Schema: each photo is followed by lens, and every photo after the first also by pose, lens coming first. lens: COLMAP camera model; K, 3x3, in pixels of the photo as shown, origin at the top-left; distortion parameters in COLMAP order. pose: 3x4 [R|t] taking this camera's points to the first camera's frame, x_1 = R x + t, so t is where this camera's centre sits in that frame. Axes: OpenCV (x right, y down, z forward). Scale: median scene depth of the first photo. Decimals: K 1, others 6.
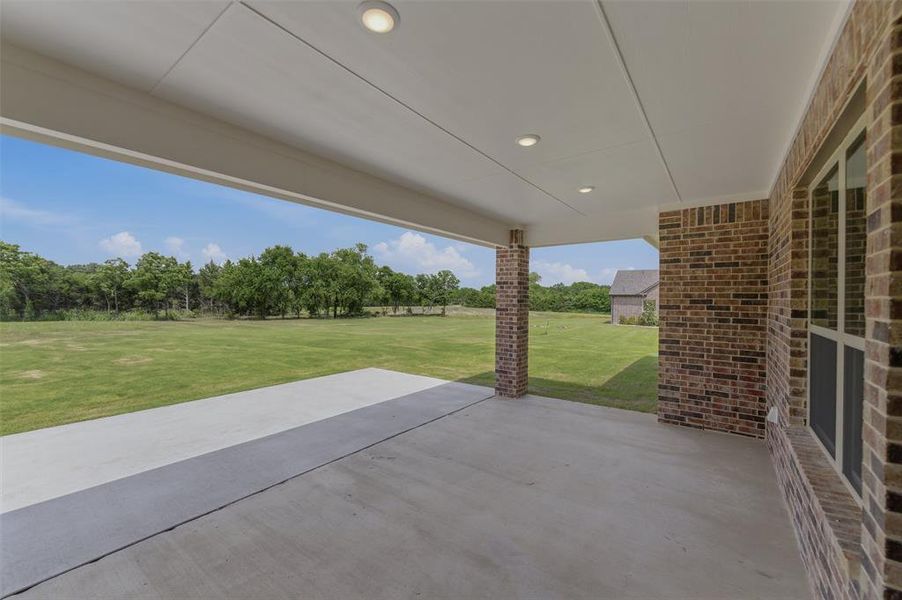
lens RADIAL K [[368.5, 0, 451.0], [0, 368.5, 300.0], [0, 0, 1]] dist [-0.000016, -0.000018]
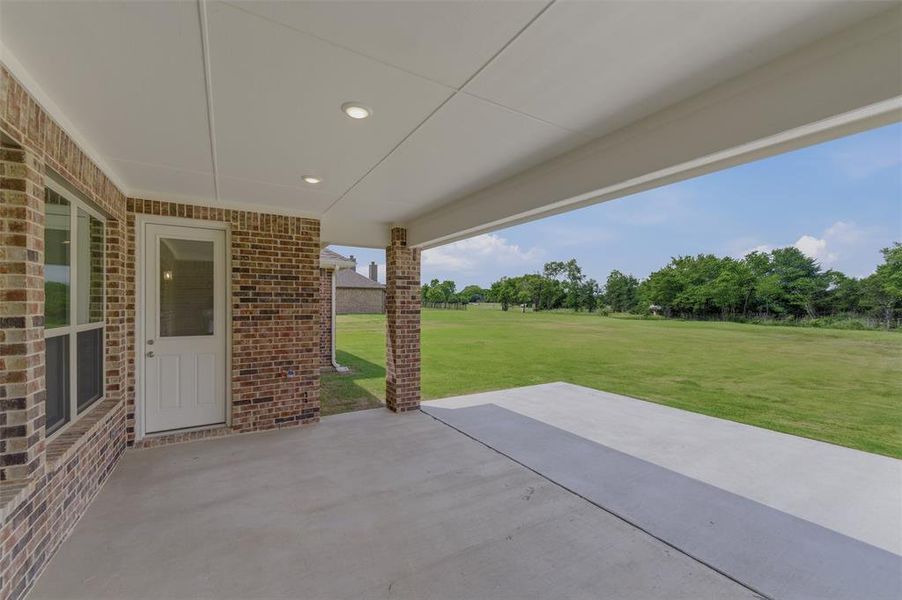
lens RADIAL K [[368.5, 0, 451.0], [0, 368.5, 300.0], [0, 0, 1]] dist [-0.000016, -0.000018]
pose [[-0.375249, -0.019182, -0.926725, 0.724152], [-0.006148, 0.999815, -0.018205, -0.004809], [0.926903, -0.001134, -0.375298, 1.214695]]
